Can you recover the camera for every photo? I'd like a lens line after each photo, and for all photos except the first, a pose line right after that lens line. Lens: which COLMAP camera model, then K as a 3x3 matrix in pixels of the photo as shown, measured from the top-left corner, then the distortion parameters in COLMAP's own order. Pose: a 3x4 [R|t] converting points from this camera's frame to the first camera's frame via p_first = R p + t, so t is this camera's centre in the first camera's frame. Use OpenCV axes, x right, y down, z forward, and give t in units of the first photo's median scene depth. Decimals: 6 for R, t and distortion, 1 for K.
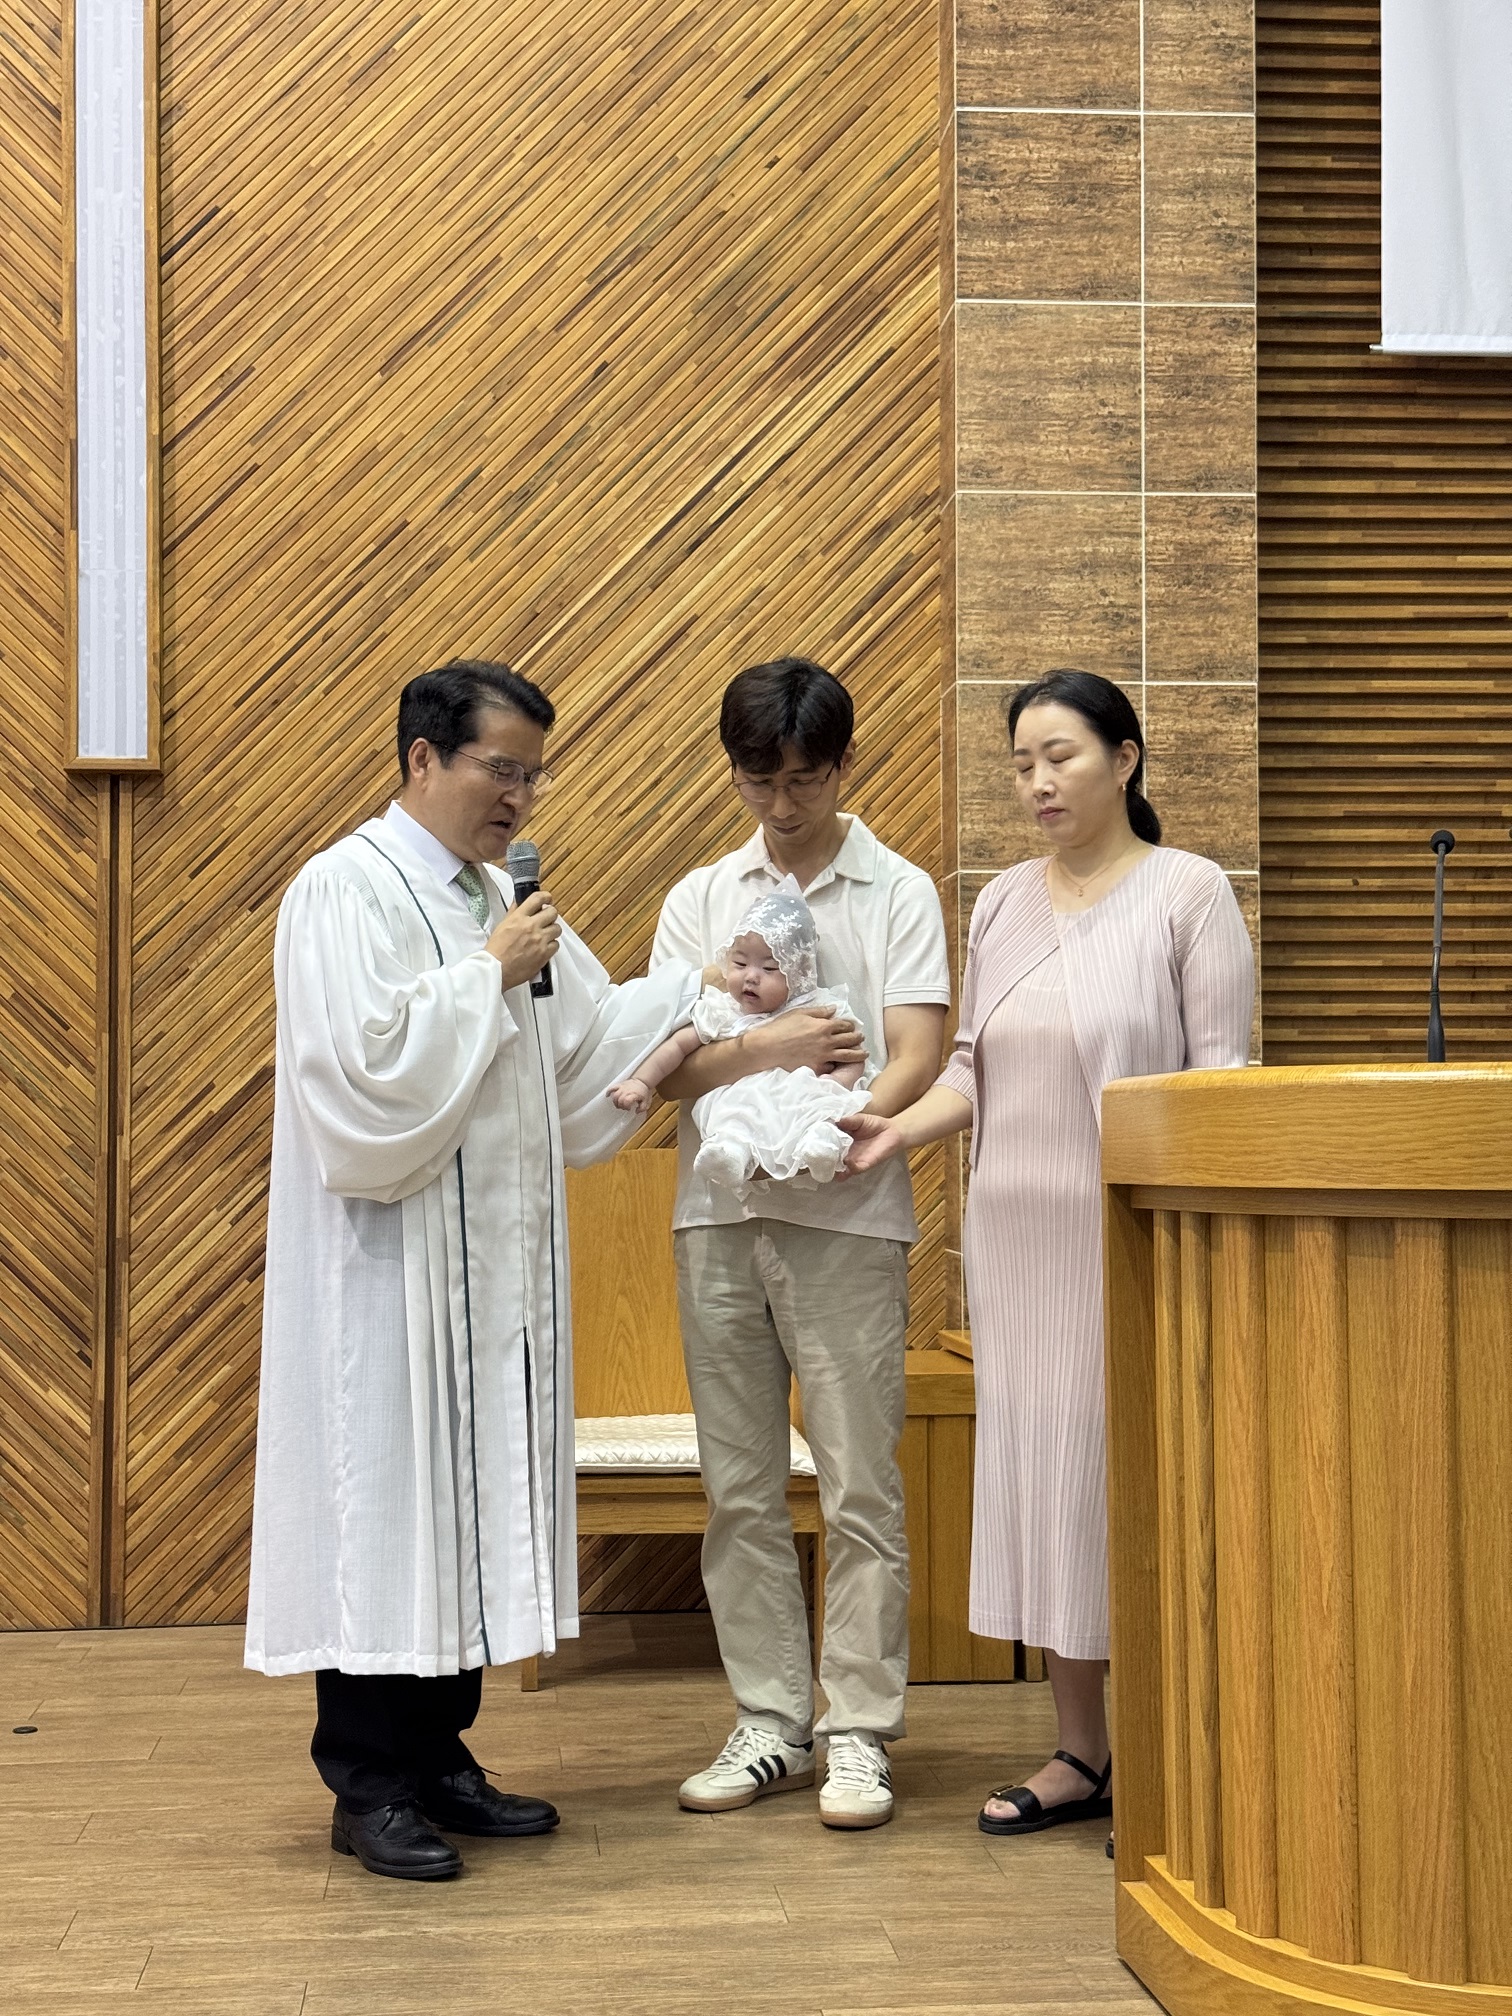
lens RADIAL K [[2805.0, 0, 743.2], [0, 2805.0, 1002.0], [0, 0, 1]] dist [0.138721, 0.000000]
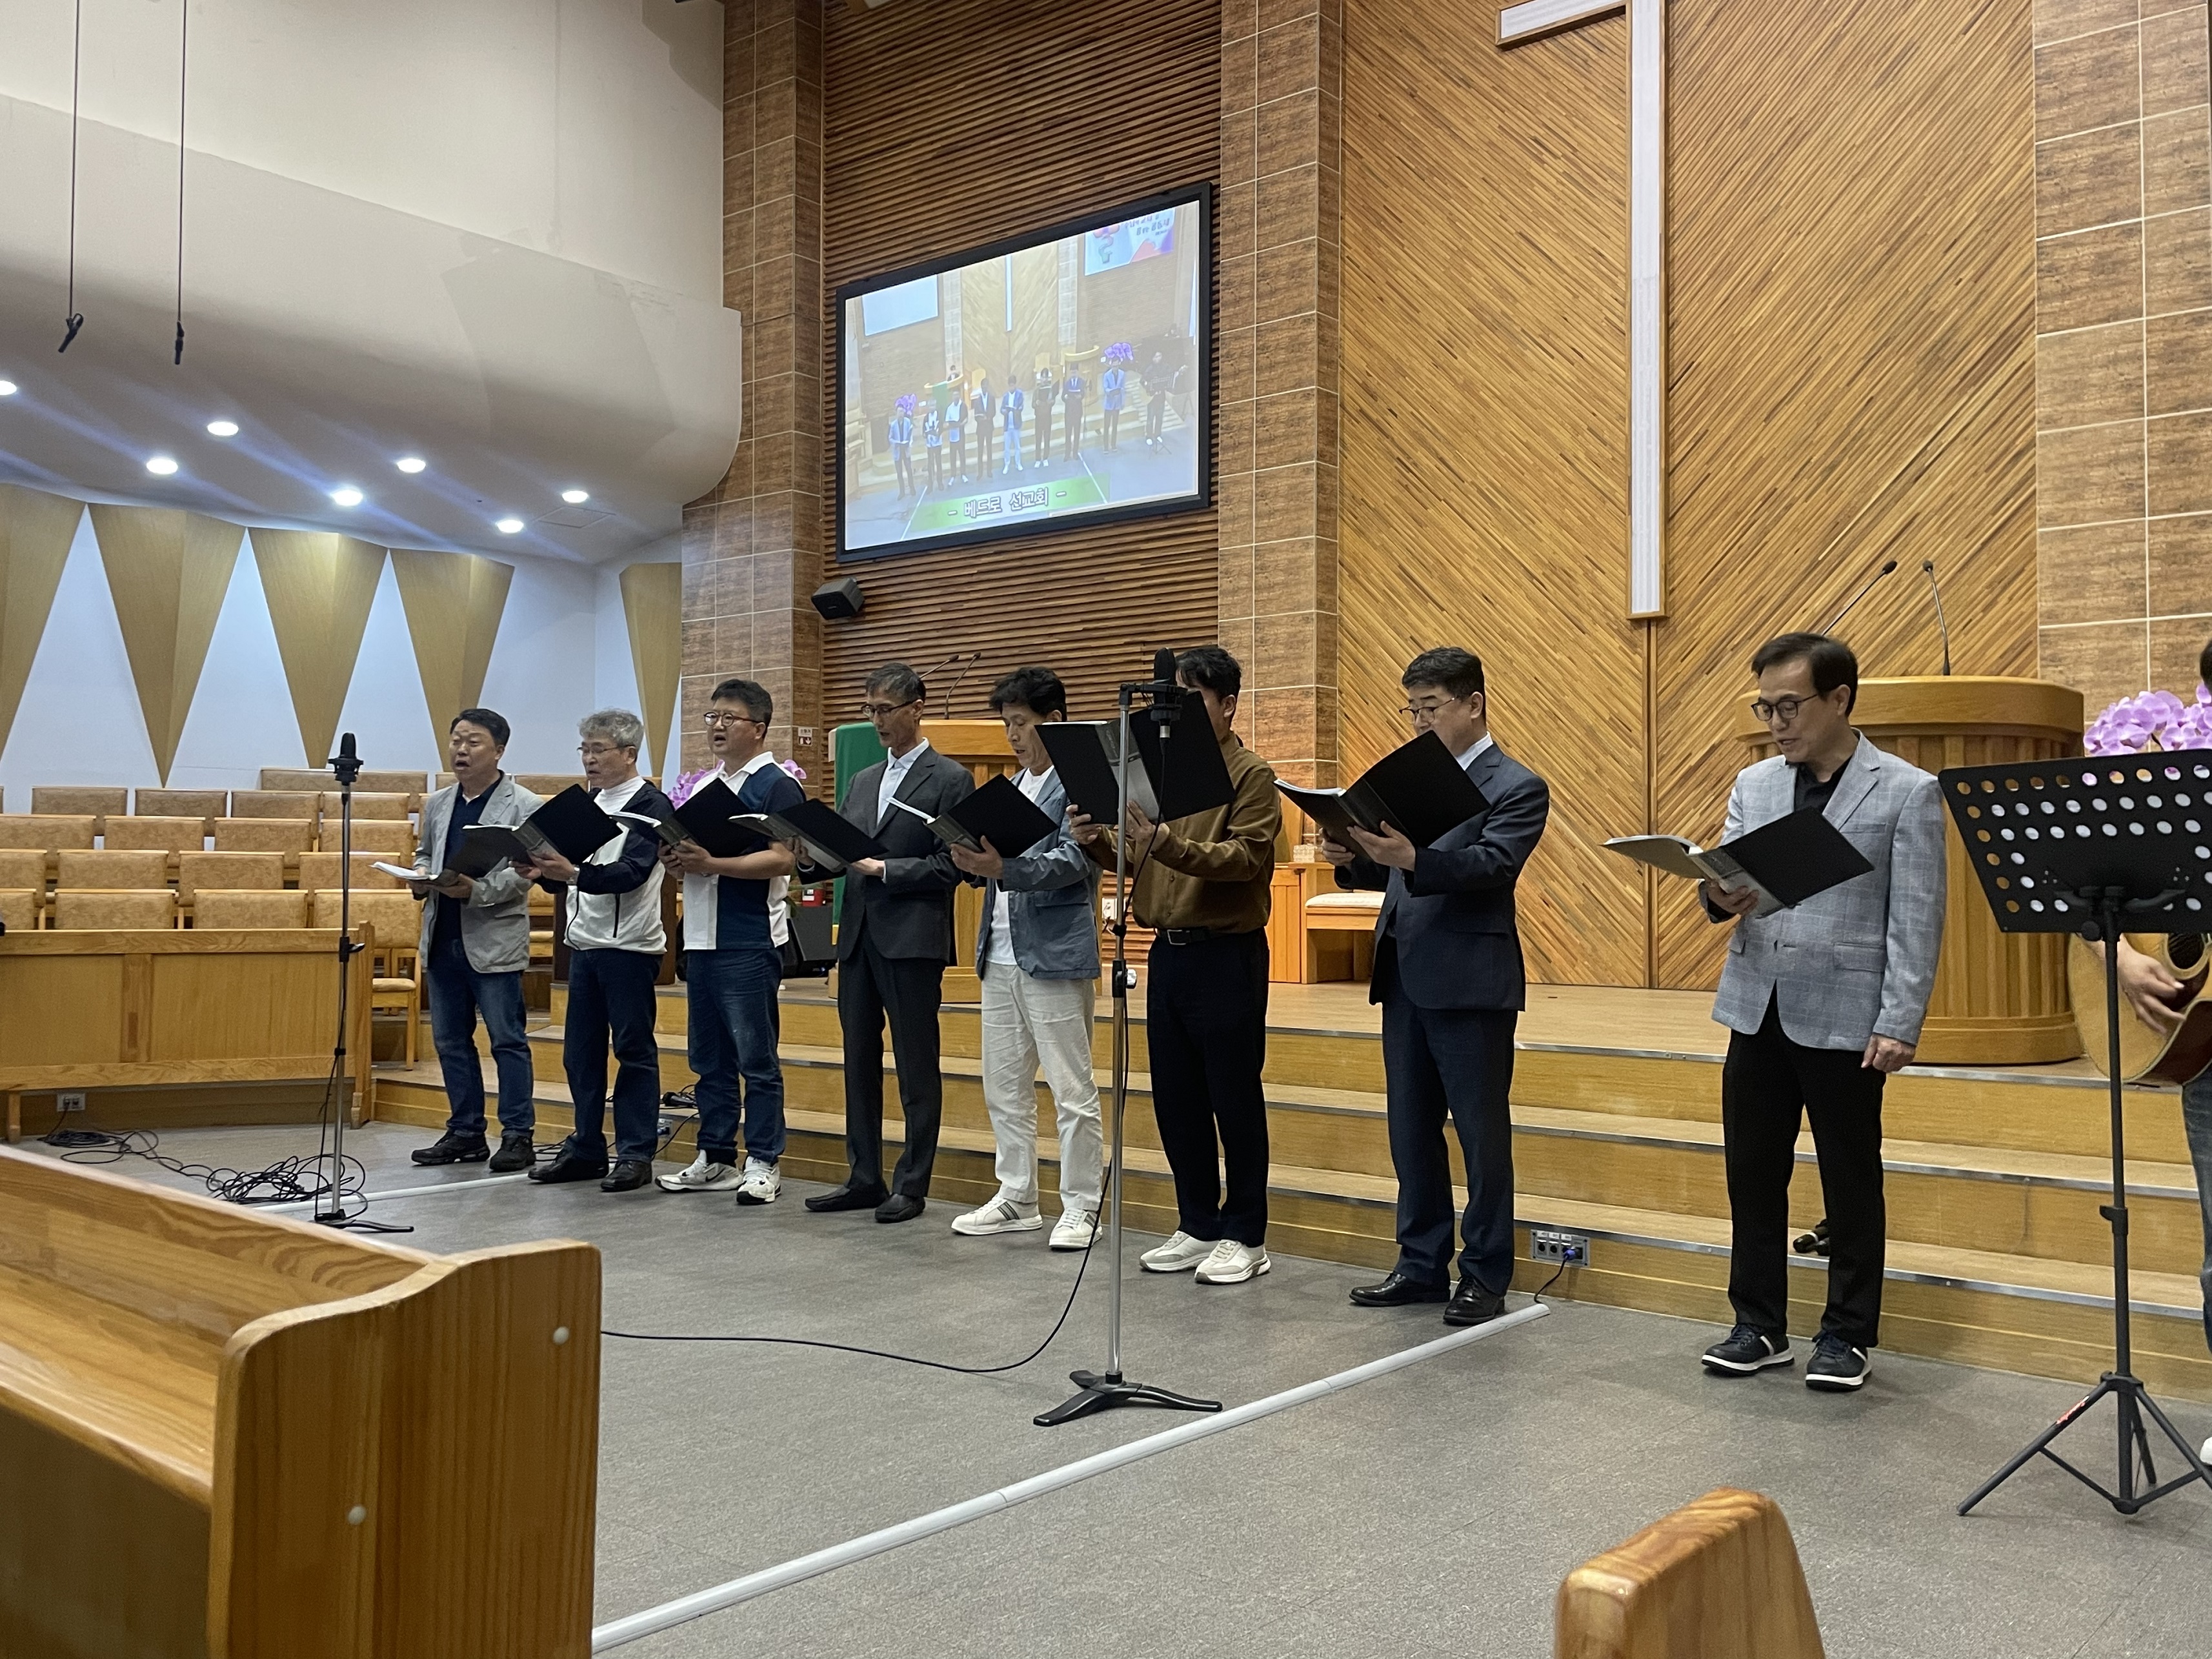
lens RADIAL K [[1901.8, 0, 1096.9], [0, 1901.8, 834.5], [0, 0, 1]] dist [0.060956, -0.052693]
pose [[0.704210, -0.012667, -0.709879, 0.555669], [0.032486, 0.999369, 0.014394, 0.056139], [0.709248, -0.033197, 0.704177, -0.410090]]
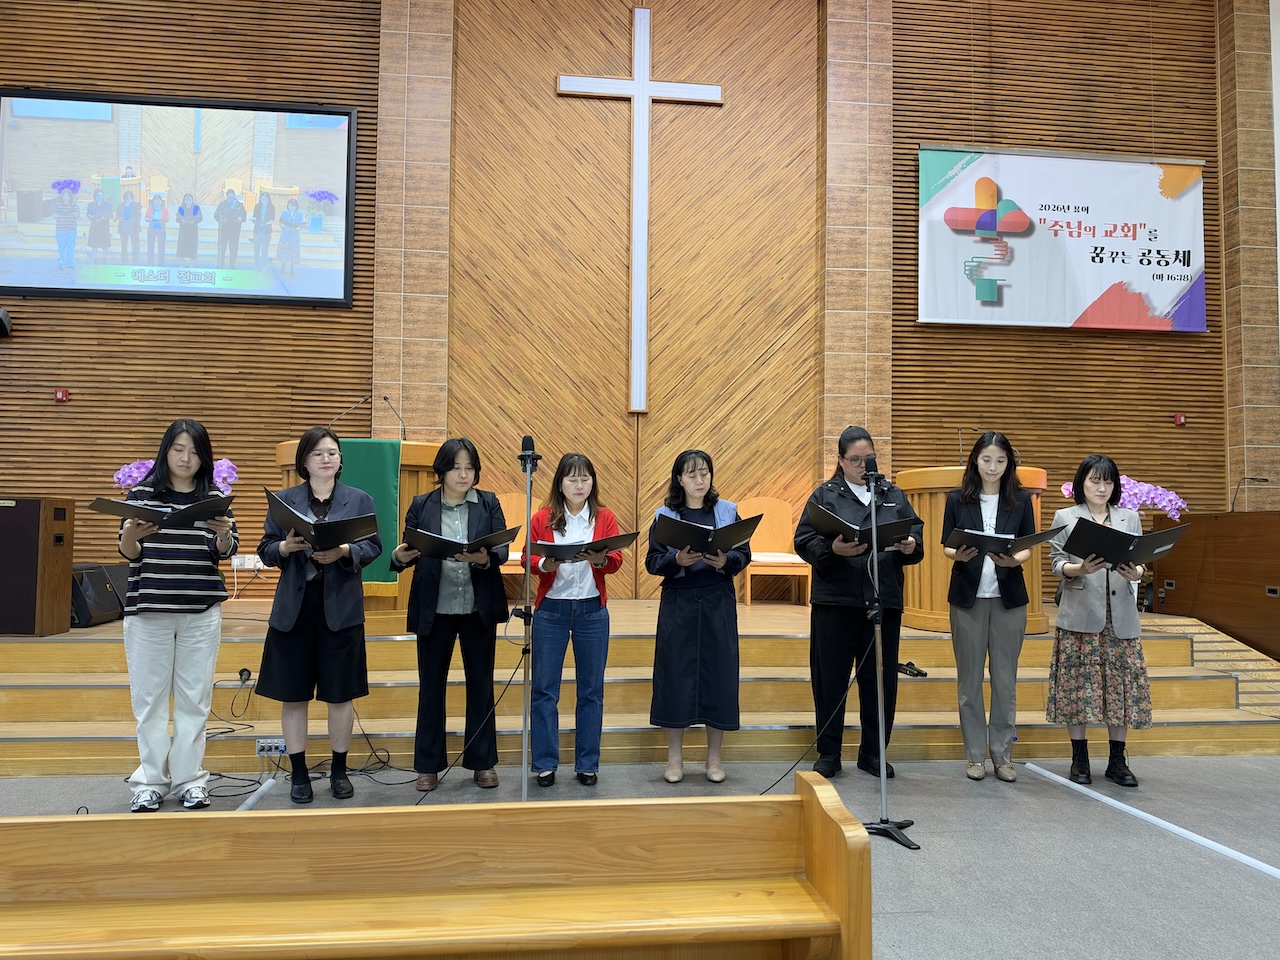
lens RADIAL K [[957.0, 0, 635.7], [0, 957.0, 497.7], [0, 0, 1]] dist [0.112393, -0.030753]
pose [[0.999716, 0.015329, 0.018265, -0.250069], [-0.015473, 0.999850, 0.007753, 0.043326], [-0.018143, -0.008034, 0.999803, -0.533074]]
